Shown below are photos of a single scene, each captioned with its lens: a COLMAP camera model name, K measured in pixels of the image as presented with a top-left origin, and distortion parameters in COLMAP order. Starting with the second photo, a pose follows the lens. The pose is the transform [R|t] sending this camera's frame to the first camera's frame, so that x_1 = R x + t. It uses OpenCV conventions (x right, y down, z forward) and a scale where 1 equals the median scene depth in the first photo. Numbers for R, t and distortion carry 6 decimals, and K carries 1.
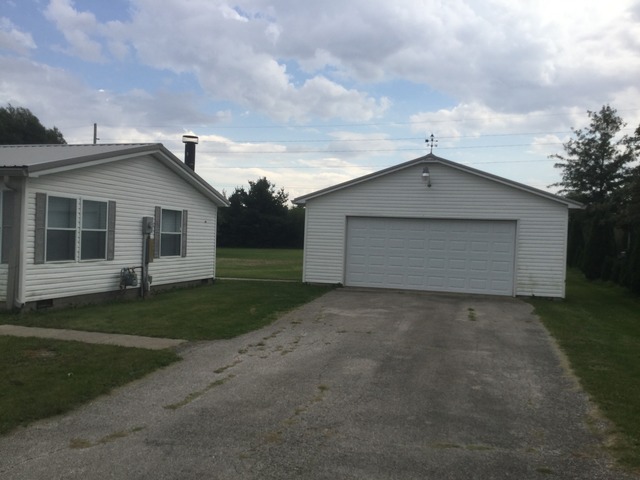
lens RADIAL K [[578.9, 0, 319.6], [0, 578.9, 238.2], [0, 0, 1]] dist [0.092198, -0.160528]
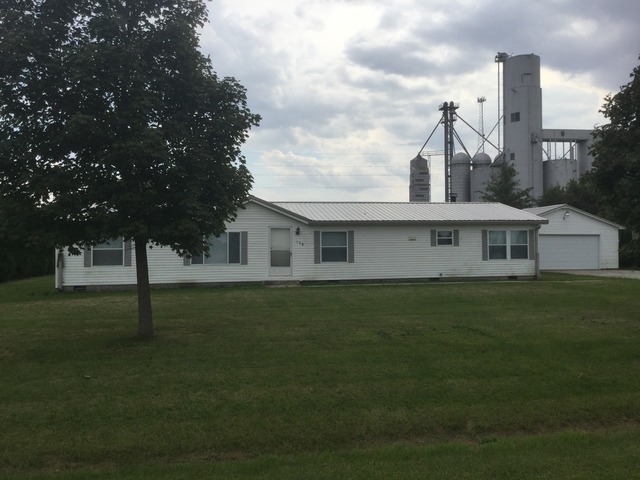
lens RADIAL K [[578.9, 0, 318.0], [0, 578.9, 240.9], [0, 0, 1]] dist [0.092198, -0.160528]
pose [[0.879336, -0.027298, 0.475419, -0.100218], [0.029813, 0.999553, 0.002252, -0.002691], [-0.475268, 0.012194, 0.879757, -0.026412]]
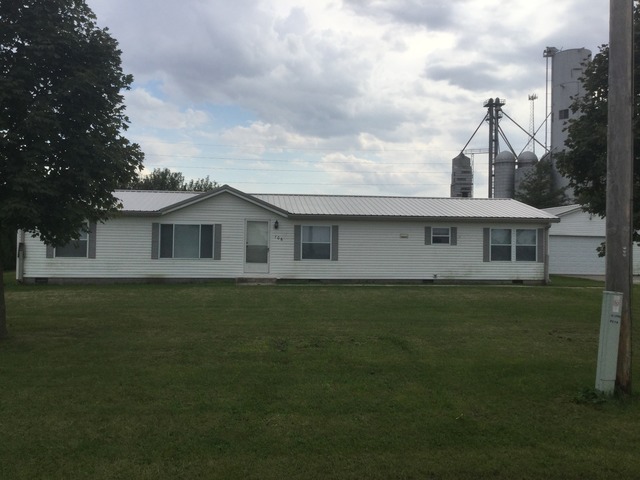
lens RADIAL K [[578.9, 0, 319.1], [0, 578.9, 241.5], [0, 0, 1]] dist [0.092198, -0.160528]
pose [[0.914550, -0.008959, 0.404374, -0.087102], [0.008201, 0.999960, 0.003607, -0.001905], [-0.404390, 0.000017, 0.914586, -0.023901]]
